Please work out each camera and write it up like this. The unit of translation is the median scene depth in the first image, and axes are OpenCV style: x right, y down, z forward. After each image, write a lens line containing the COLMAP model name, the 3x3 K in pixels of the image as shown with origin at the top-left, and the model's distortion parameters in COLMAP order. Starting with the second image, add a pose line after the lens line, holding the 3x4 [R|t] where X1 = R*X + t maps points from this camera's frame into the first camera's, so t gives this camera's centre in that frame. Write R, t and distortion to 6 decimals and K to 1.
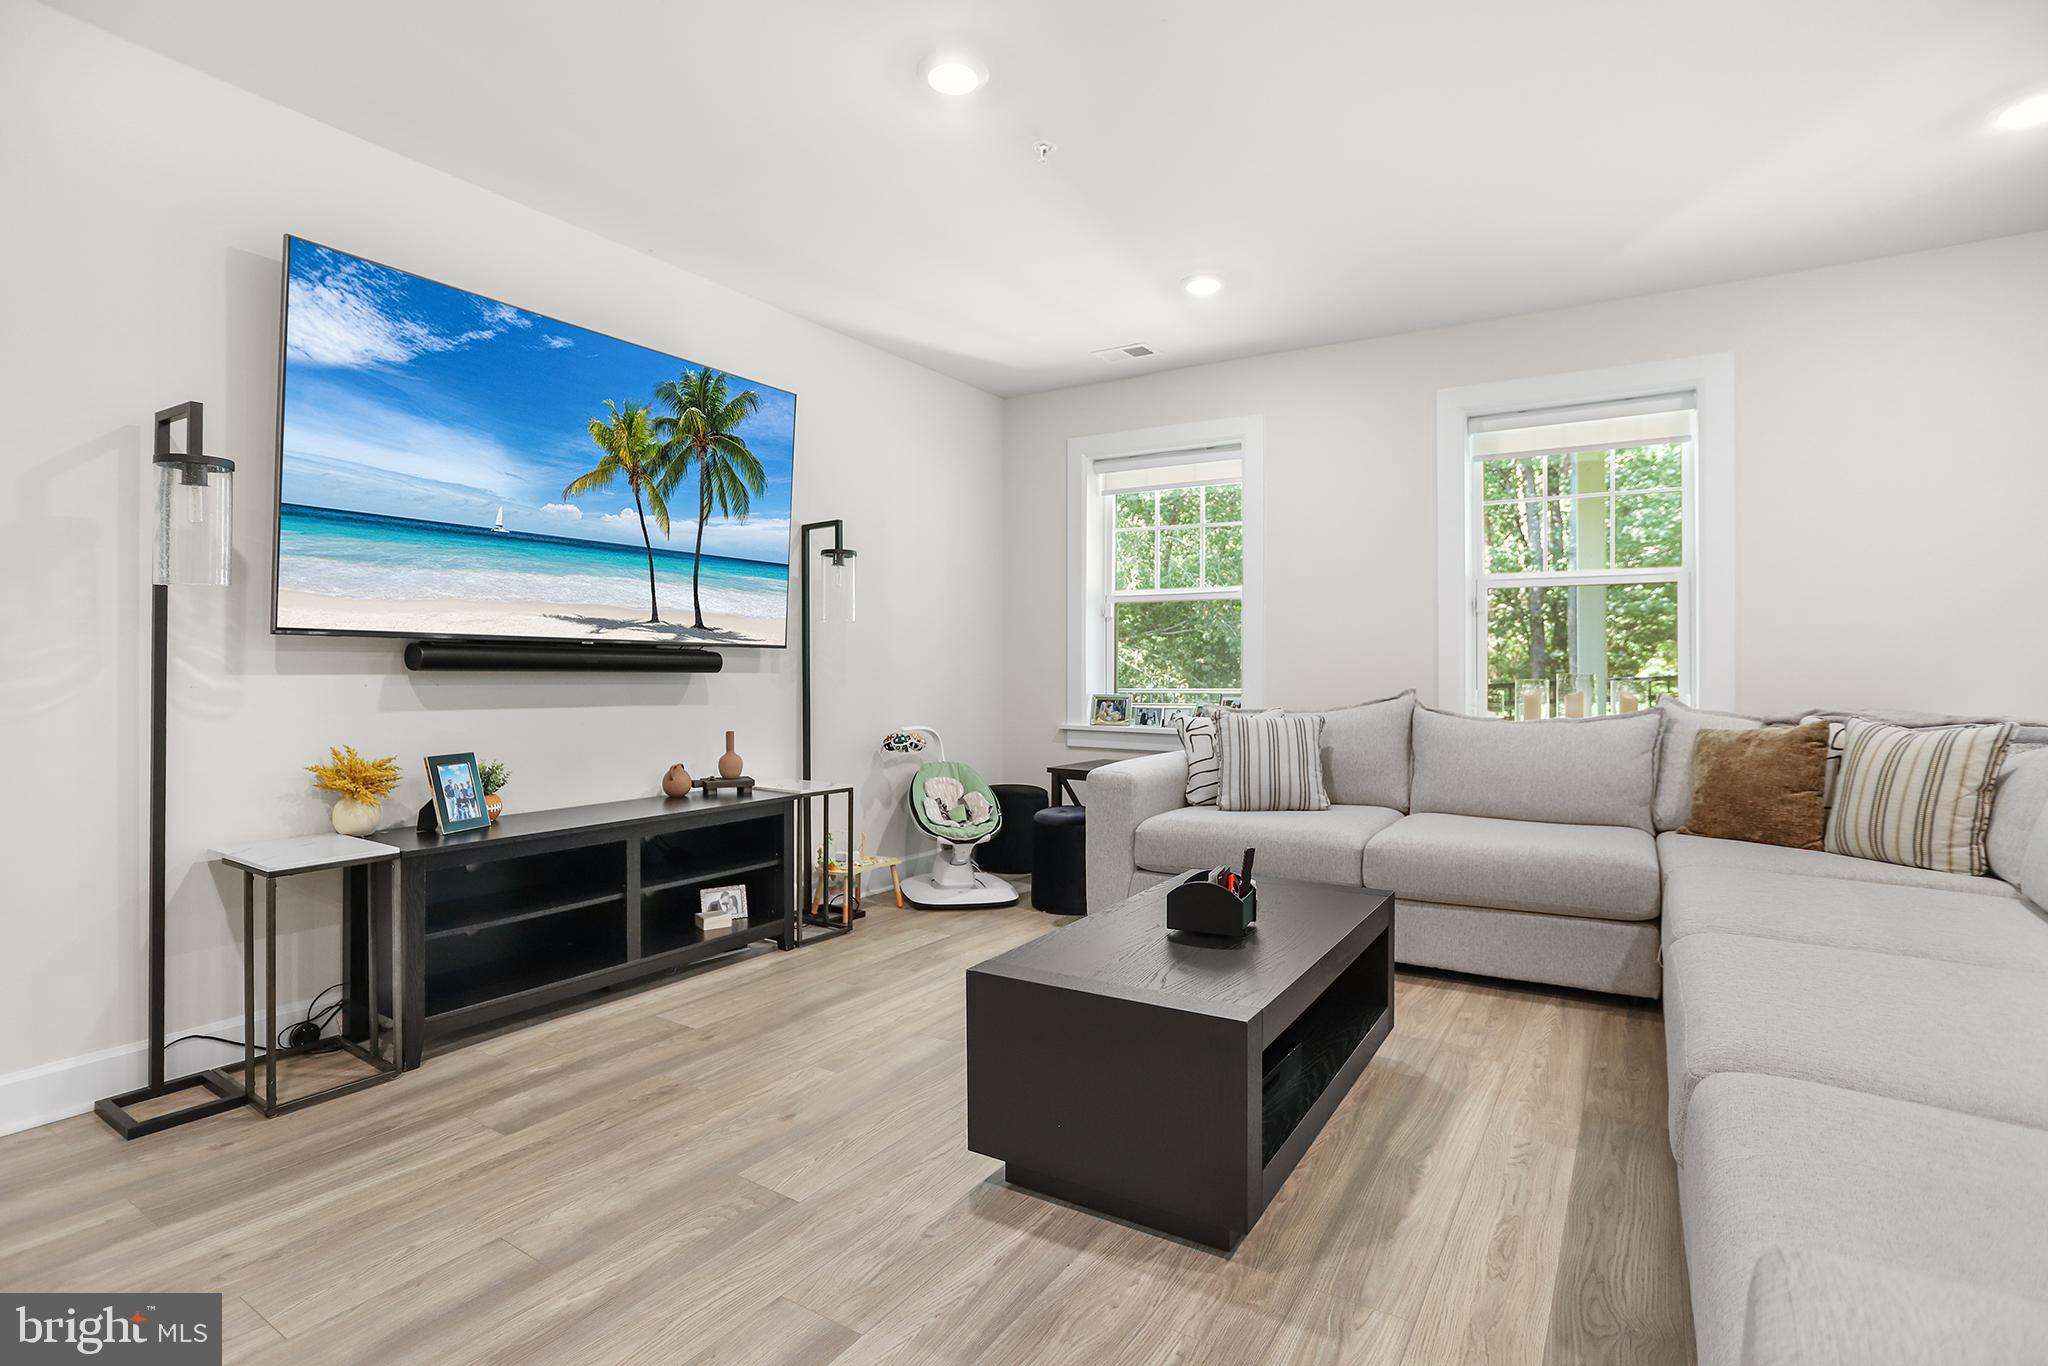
lens RADIAL K [[1008.1, 0, 1019.3], [0, 1008.1, 631.0], [0, 0, 1]] dist [-0.020378, 0.001963]
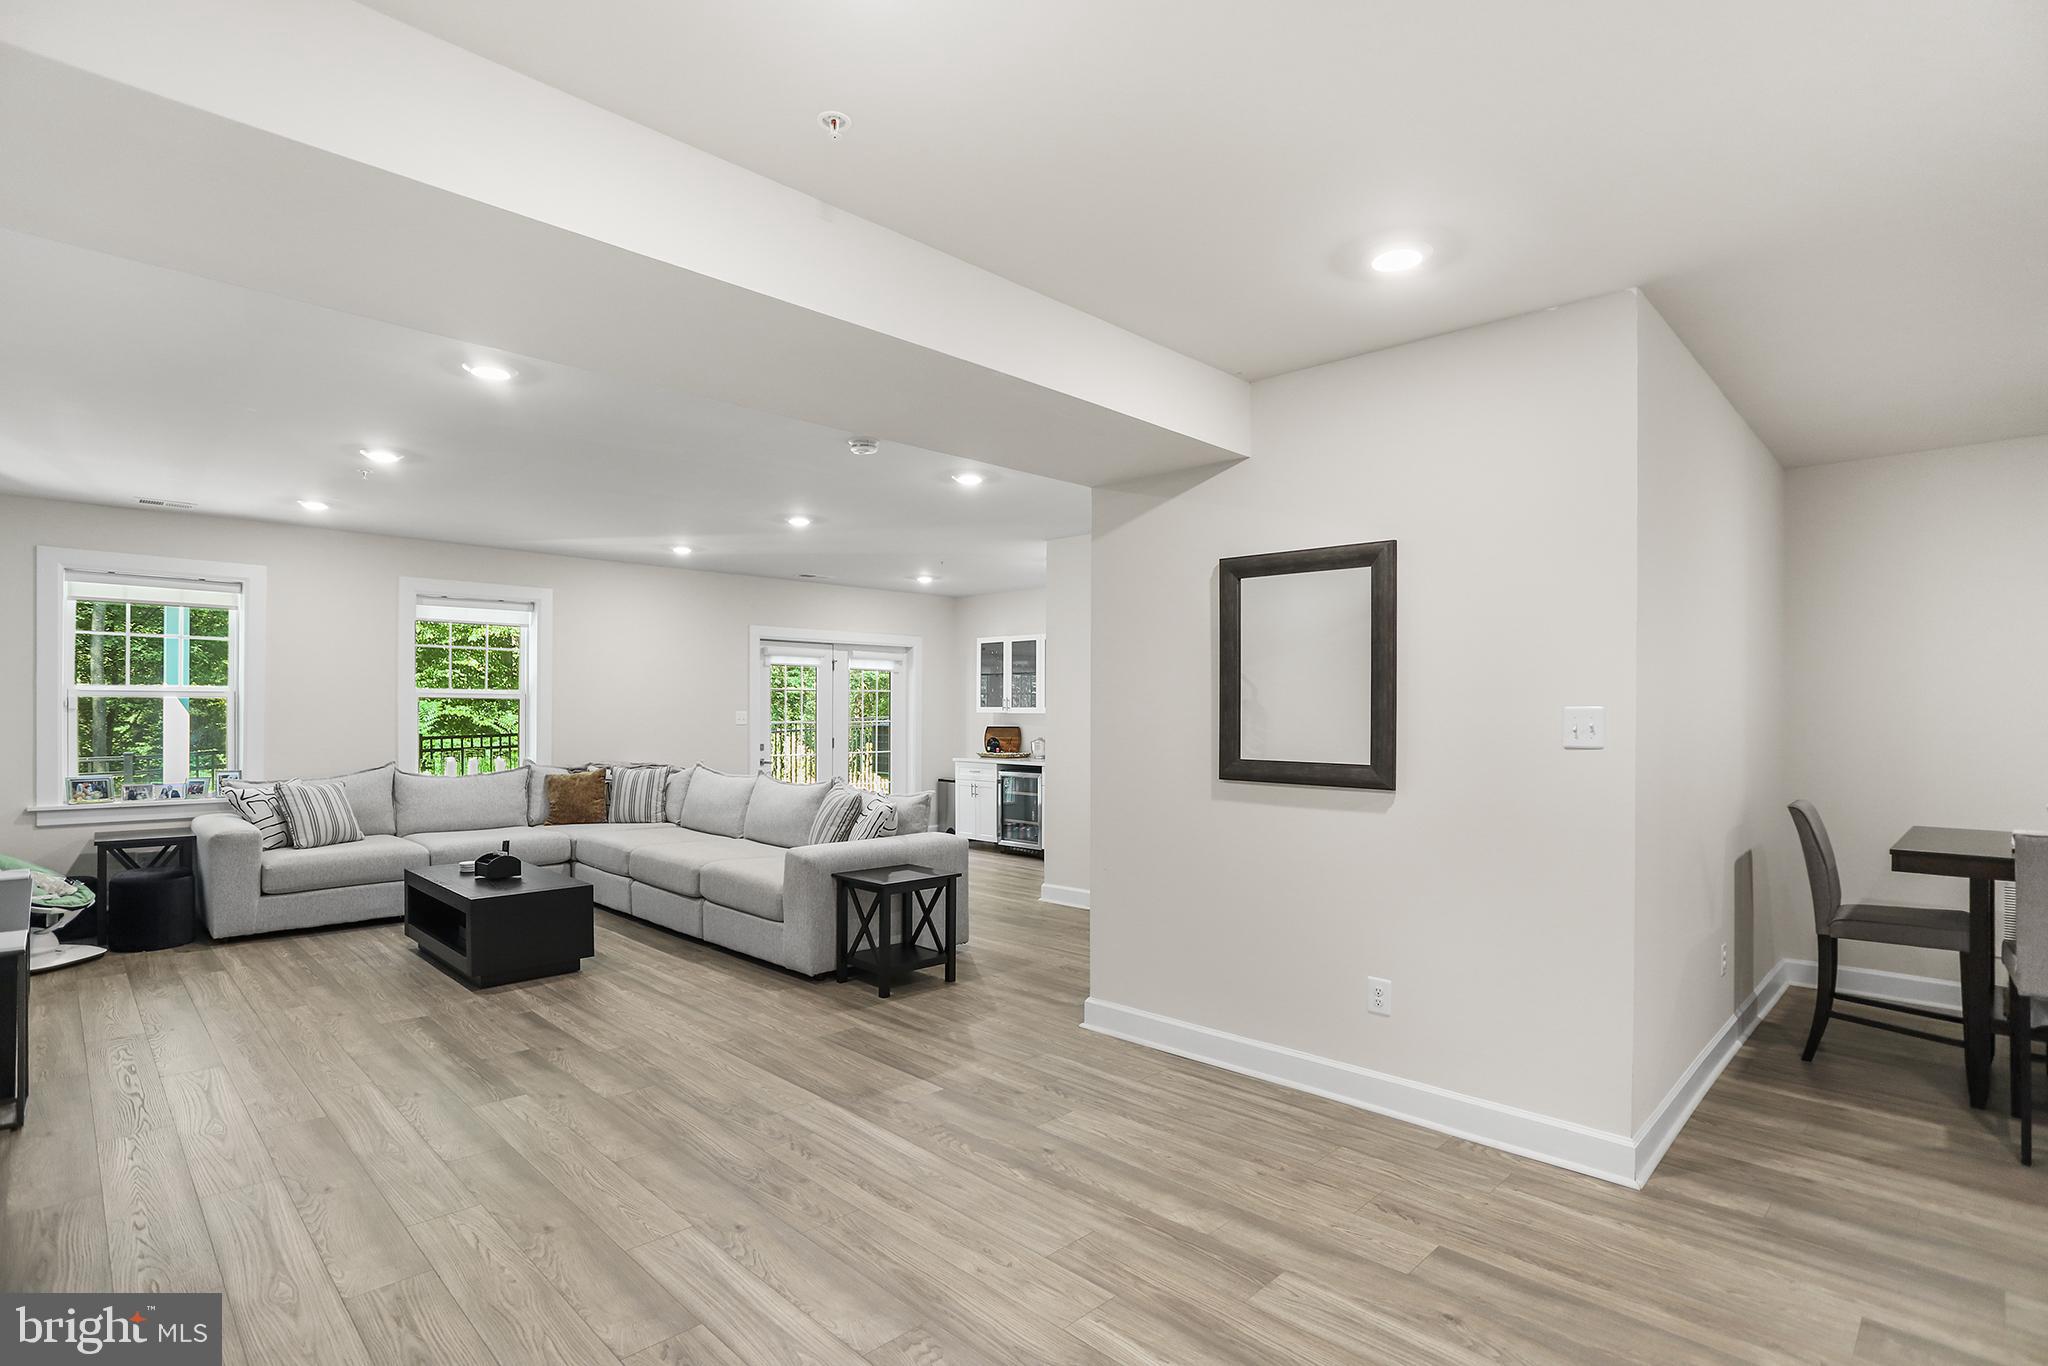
lens RADIAL K [[1008.1, 0, 993.8], [0, 1008.1, 704.0], [0, 0, 1]] dist [-0.020378, 0.001963]
pose [[0.238833, 0.000417, 0.971060, -1.410608], [-0.039739, 0.999166, 0.009345, -0.132095], [-0.970247, -0.040821, 0.238651, -0.494615]]
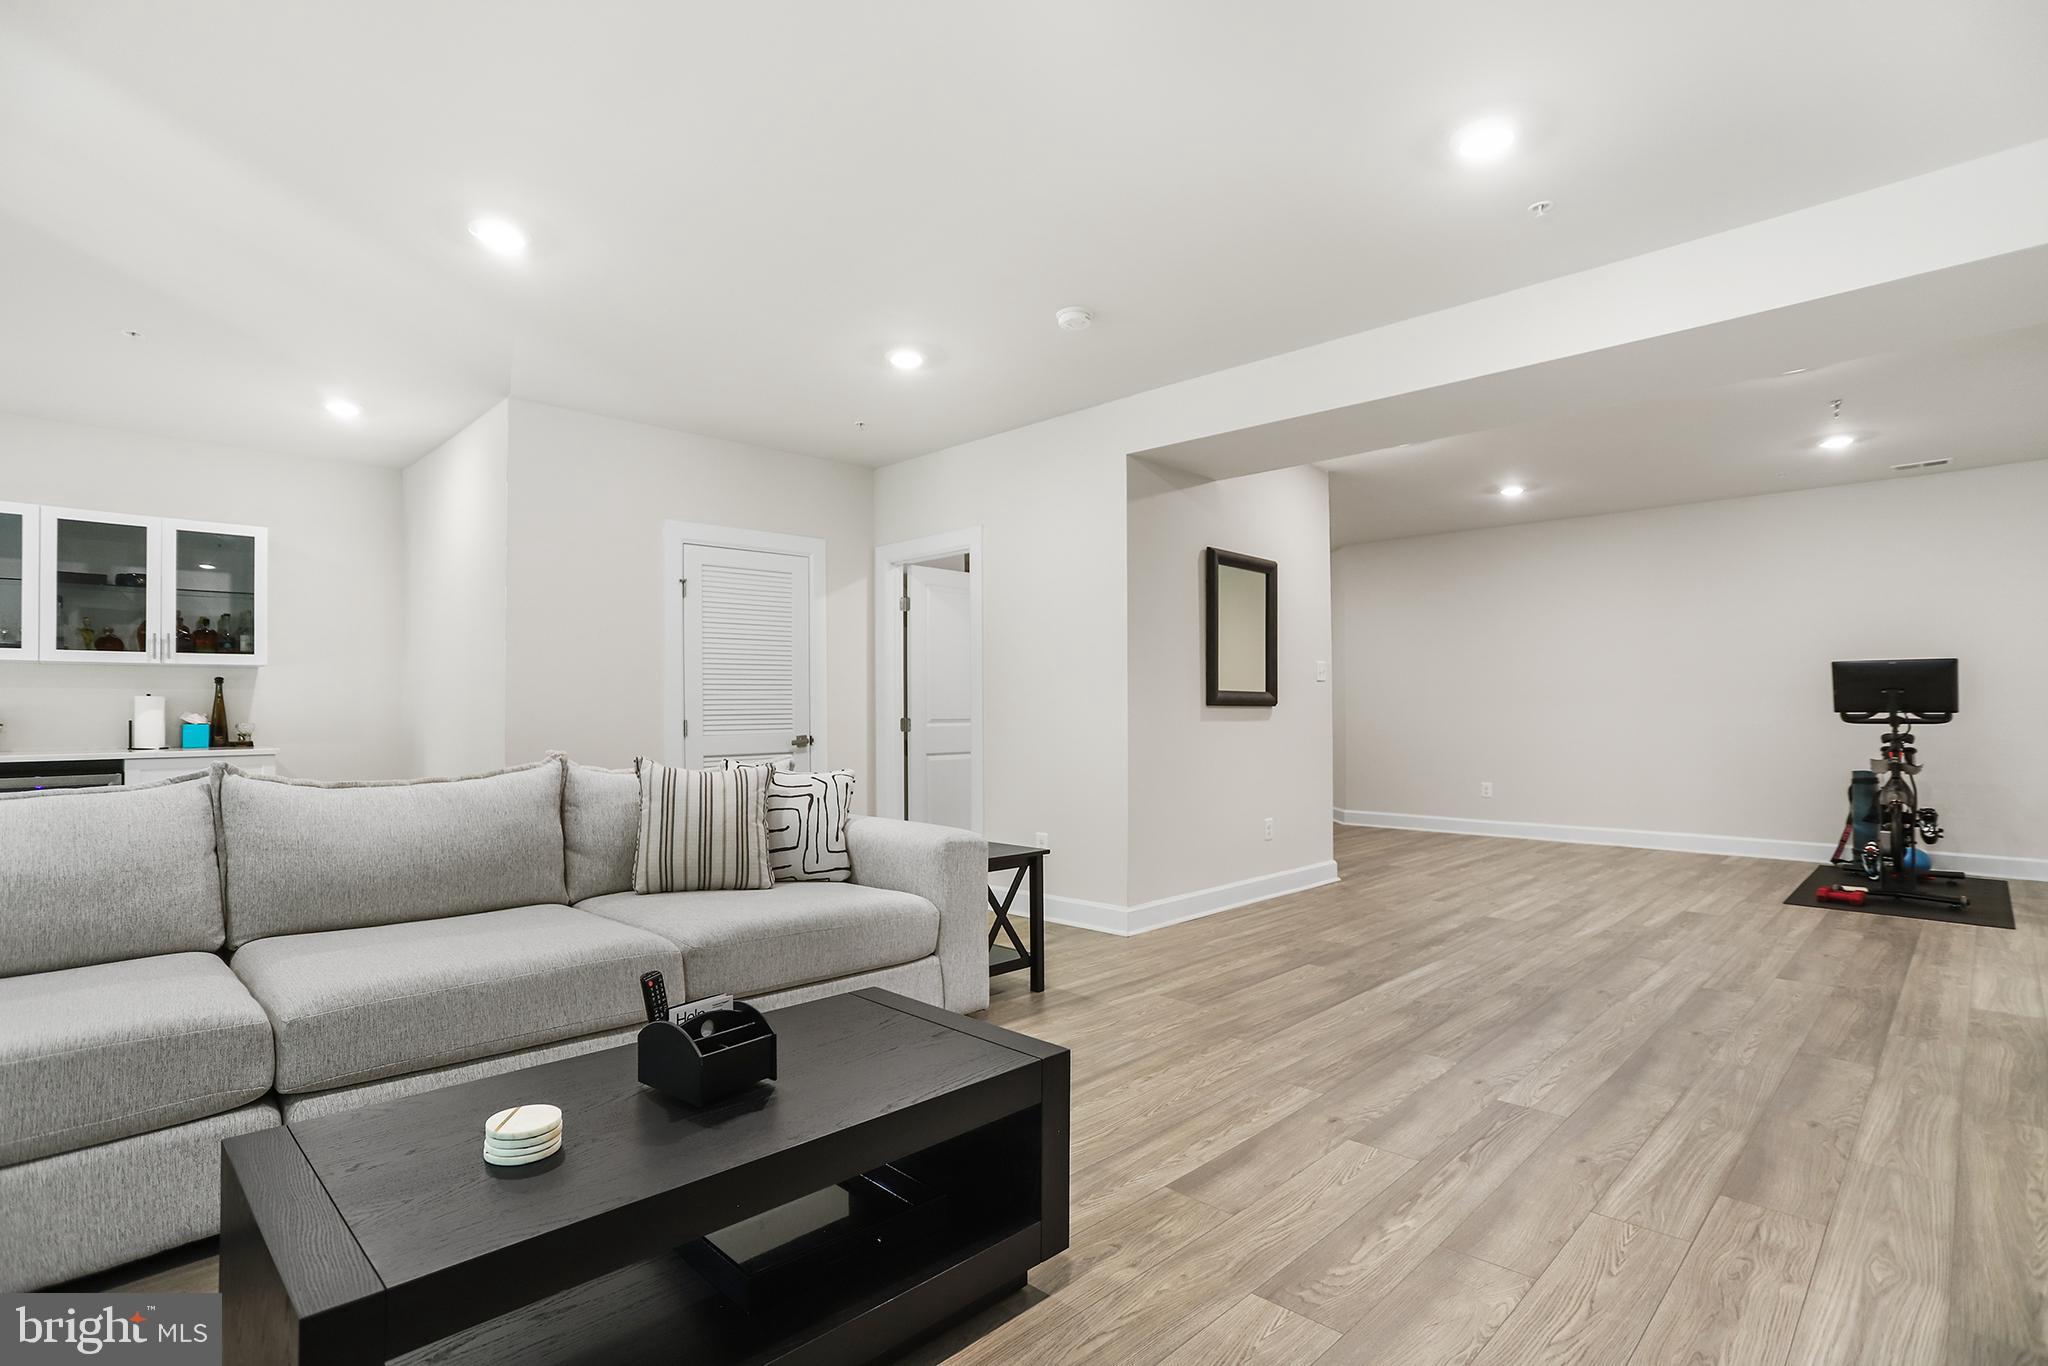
lens RADIAL K [[1008.1, 0, 1027.8], [0, 1008.1, 697.1], [0, 0, 1]] dist [-0.020378, 0.001963]
pose [[-0.979611, 0.005147, 0.200836, -0.138988], [-0.005706, 0.998556, -0.053424, 0.046621], [-0.200821, -0.053480, -0.978167, 1.339543]]
